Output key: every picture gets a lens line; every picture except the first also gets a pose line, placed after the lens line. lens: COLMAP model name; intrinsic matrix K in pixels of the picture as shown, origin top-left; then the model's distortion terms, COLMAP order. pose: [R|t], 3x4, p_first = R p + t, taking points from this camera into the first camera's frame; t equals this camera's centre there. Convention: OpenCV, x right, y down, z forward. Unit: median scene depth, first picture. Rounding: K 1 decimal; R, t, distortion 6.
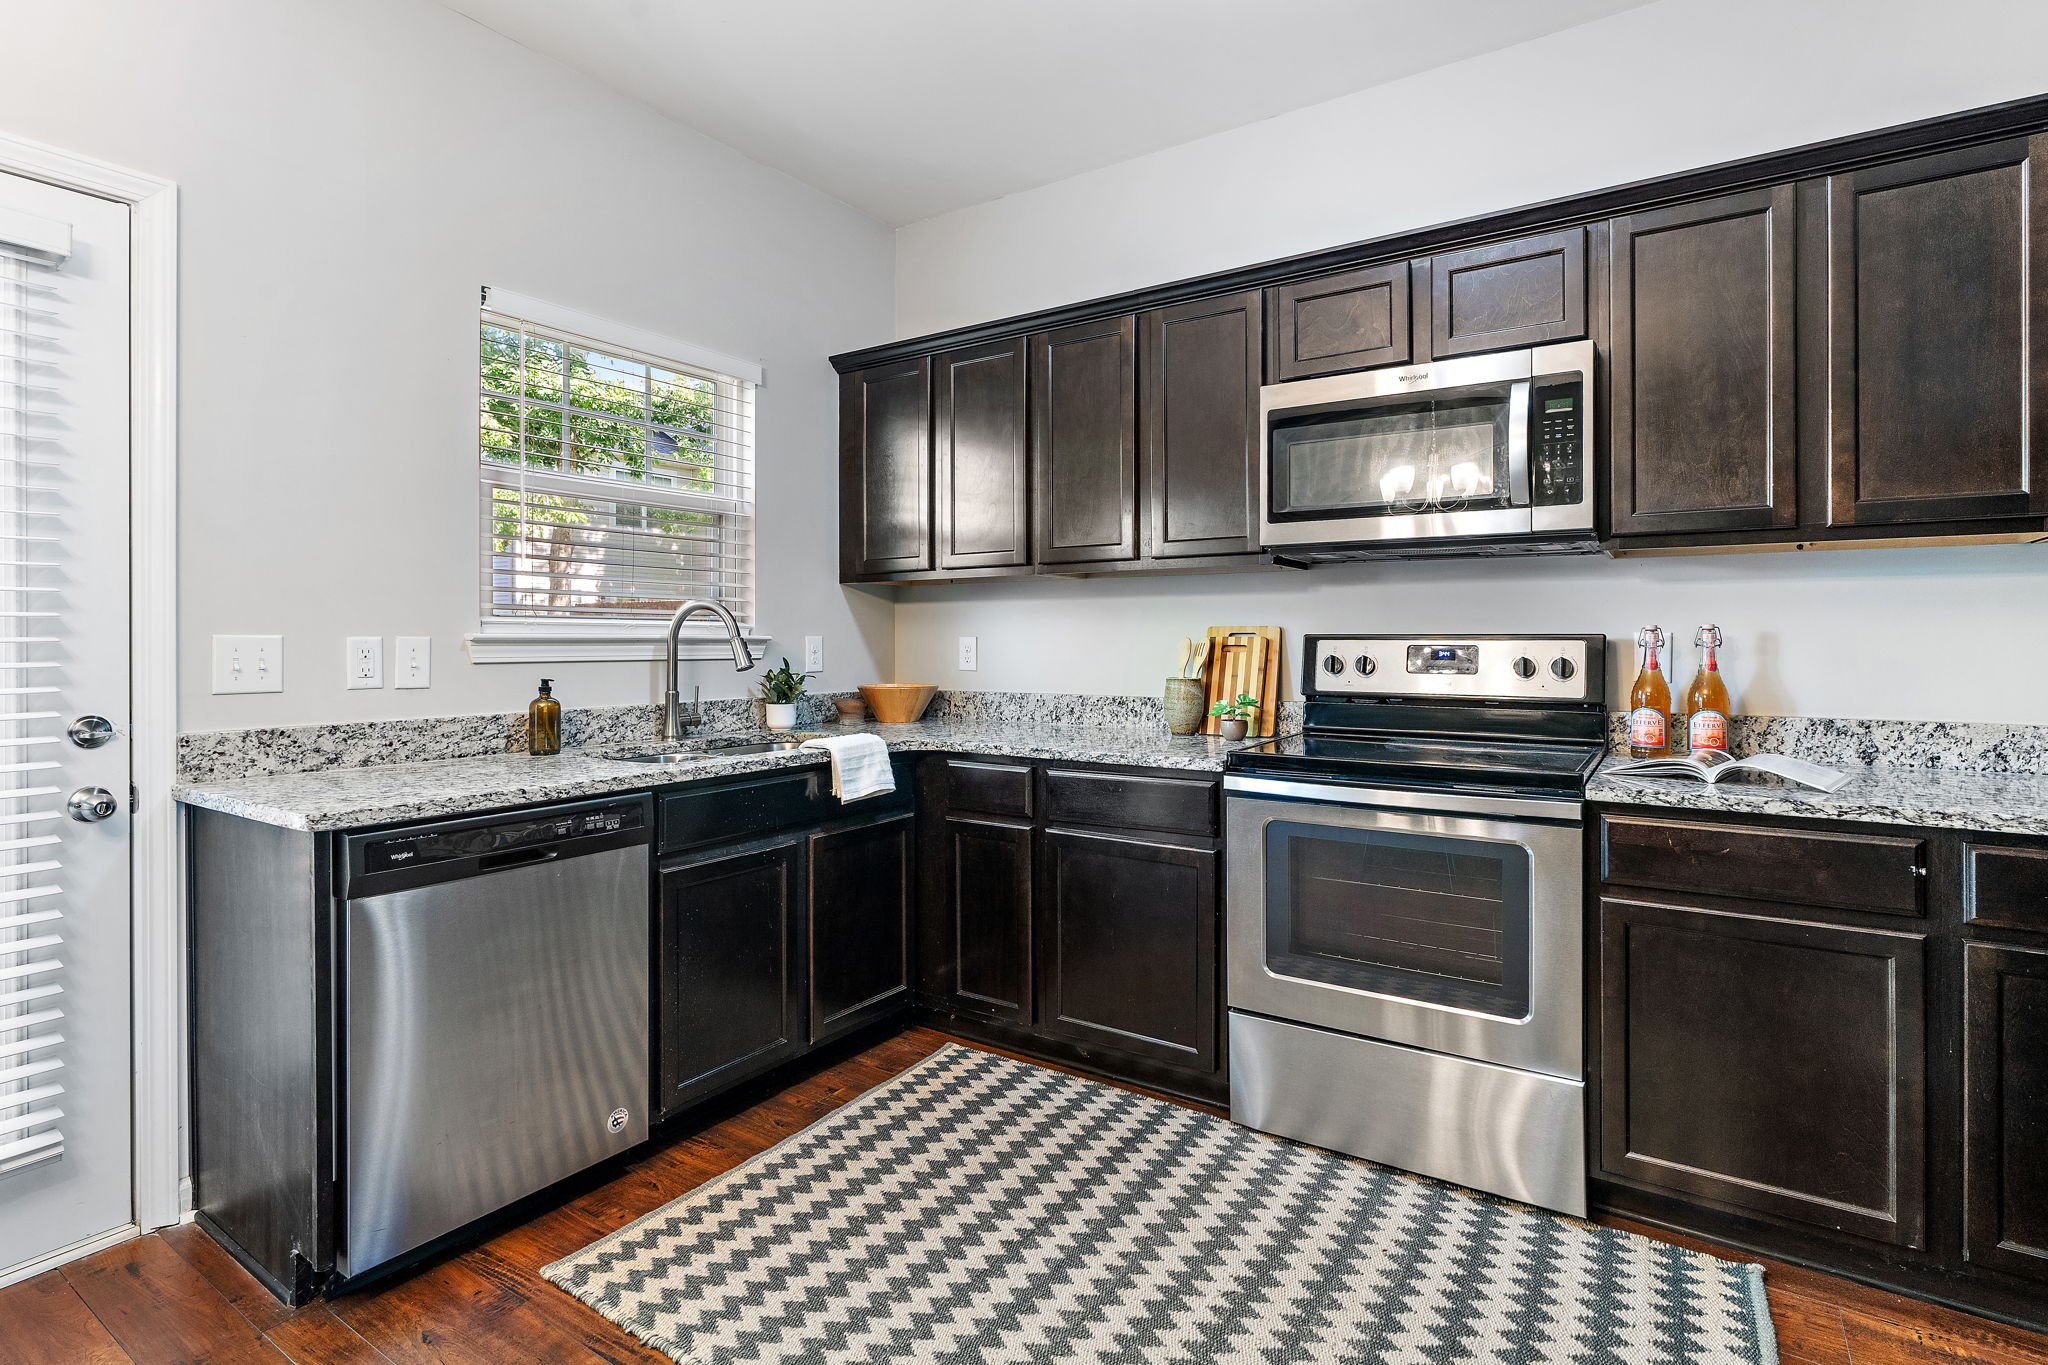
lens RADIAL K [[1022.0, 0, 1018.5], [0, 1022.0, 637.4], [0, 0, 1]] dist [0.000803, -0.000431]
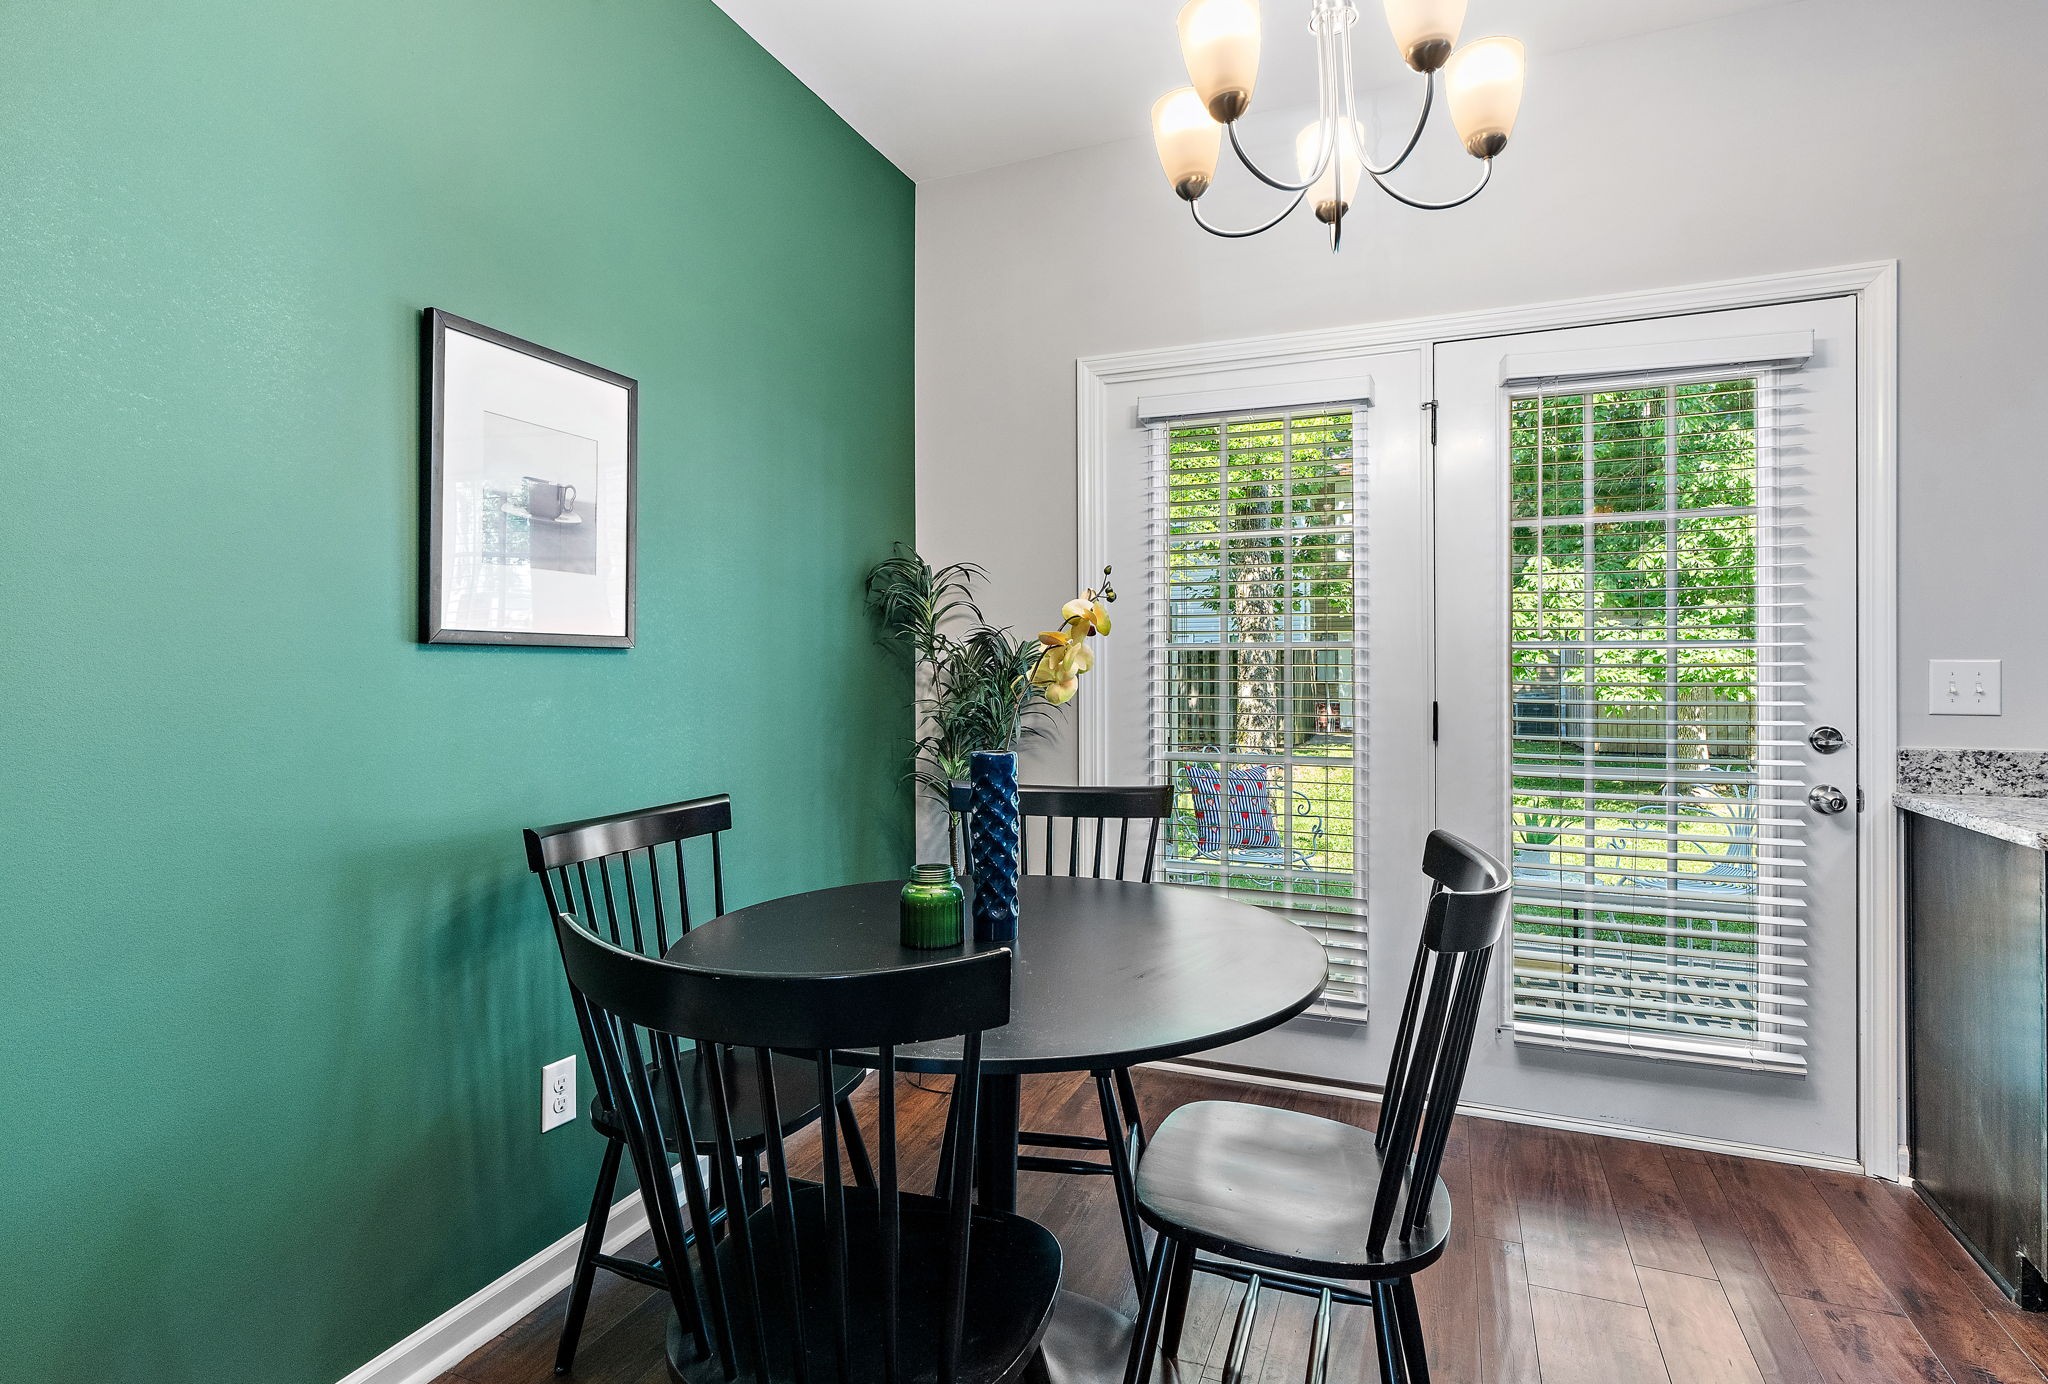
lens RADIAL K [[1018.5, 0, 1026.2], [0, 1018.5, 670.9], [0, 0, 1]] dist [-0.000346, -0.000671]
pose [[0.197145, 0.004015, -0.980366, 0.091888], [0.004258, 0.999979, 0.004952, 0.000104], [0.980365, -0.005151, 0.197124, -0.170210]]
